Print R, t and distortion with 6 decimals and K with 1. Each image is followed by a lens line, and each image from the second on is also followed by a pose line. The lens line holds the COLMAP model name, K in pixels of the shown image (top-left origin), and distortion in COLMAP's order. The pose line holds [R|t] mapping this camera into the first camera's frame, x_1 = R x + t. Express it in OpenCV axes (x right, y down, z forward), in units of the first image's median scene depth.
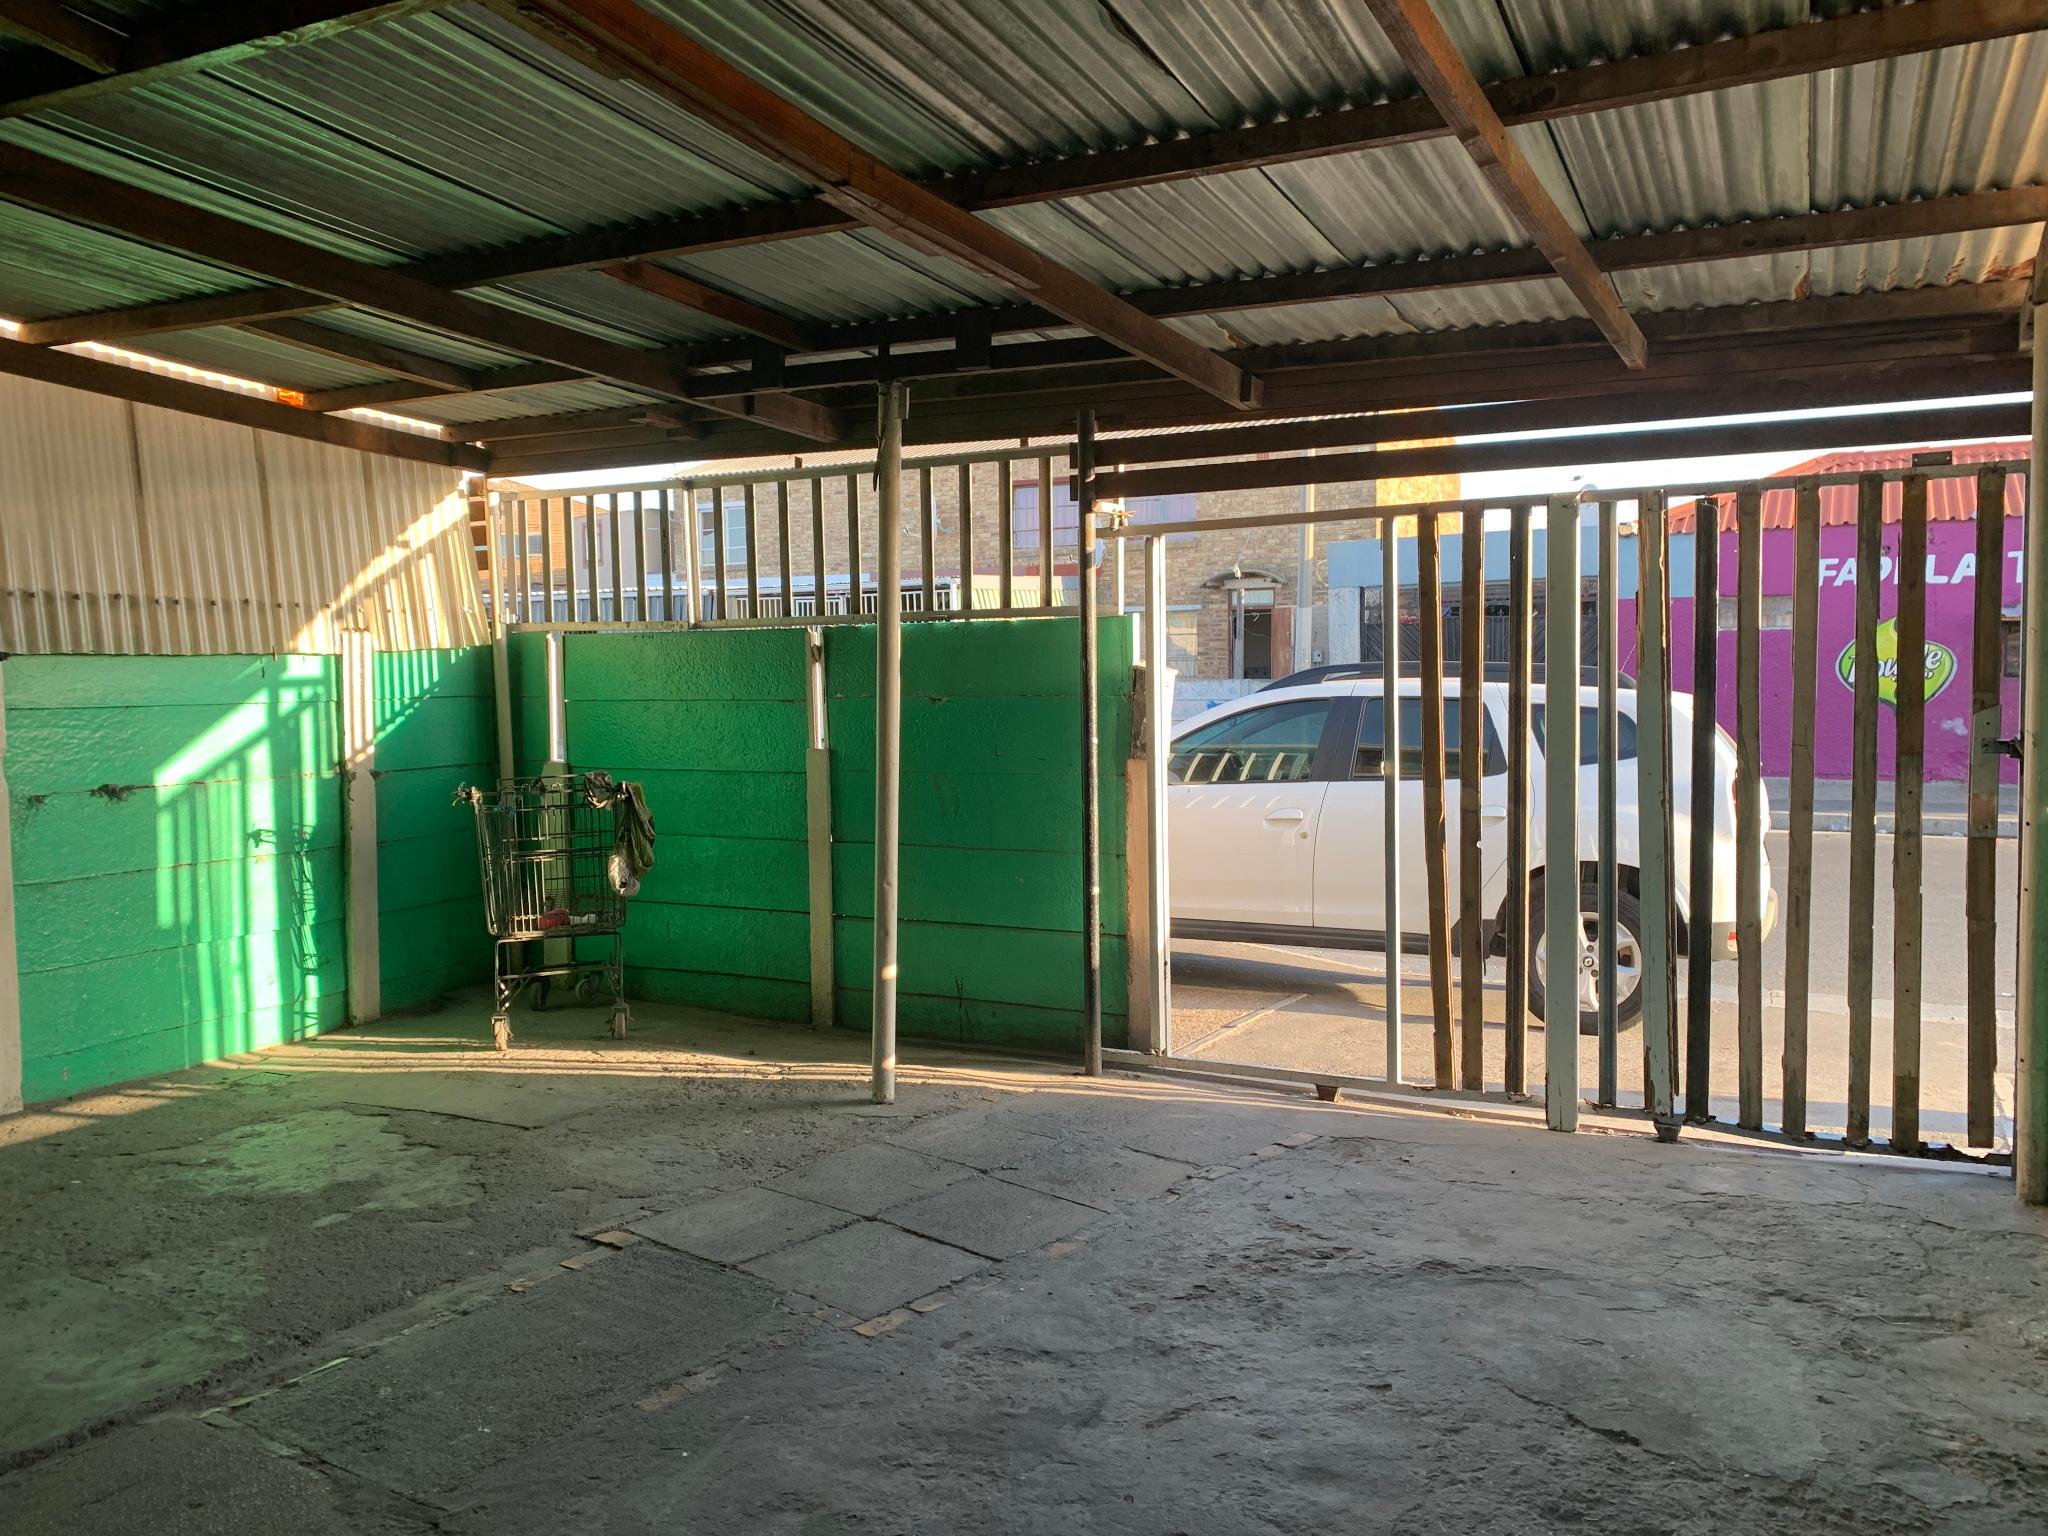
lens RADIAL K [[1571.3, 0, 1024.0], [0, 1571.3, 768.0], [0, 0, 1]] dist [0.034313, -0.036489]
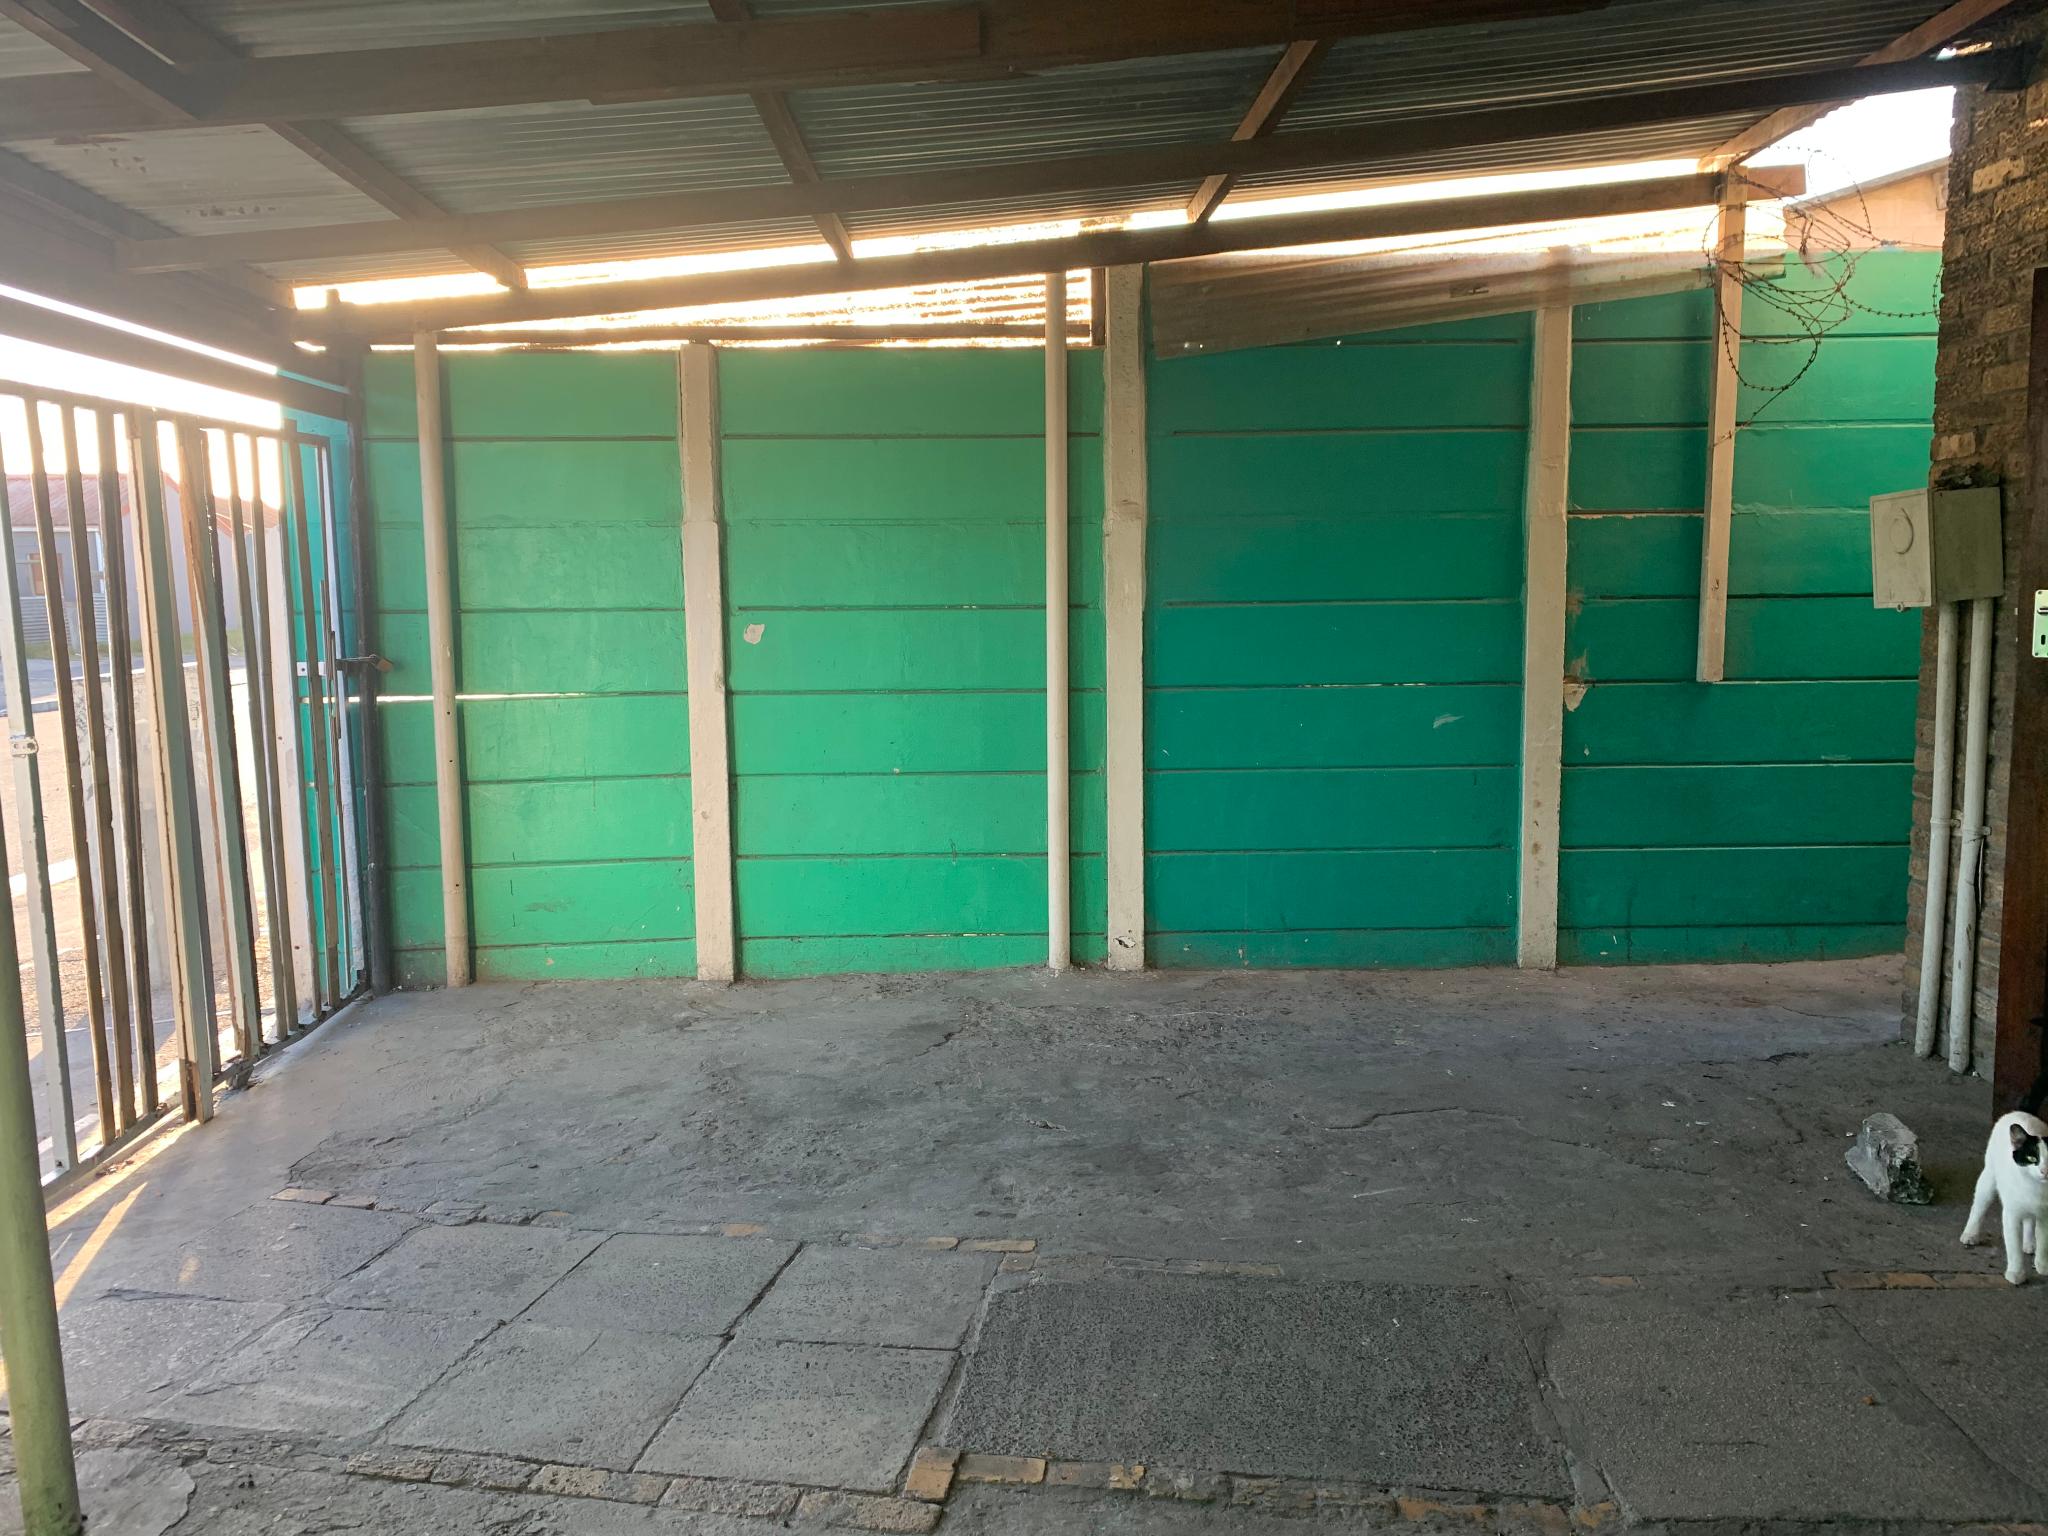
lens RADIAL K [[1571.3, 0, 1024.0], [0, 1571.3, 768.0], [0, 0, 1]] dist [0.034313, -0.036489]
pose [[-0.488690, -0.082474, 0.868551, -0.824697], [0.085080, 0.986272, 0.141523, -0.070855], [-0.868299, 0.143057, -0.474964, 1.258307]]
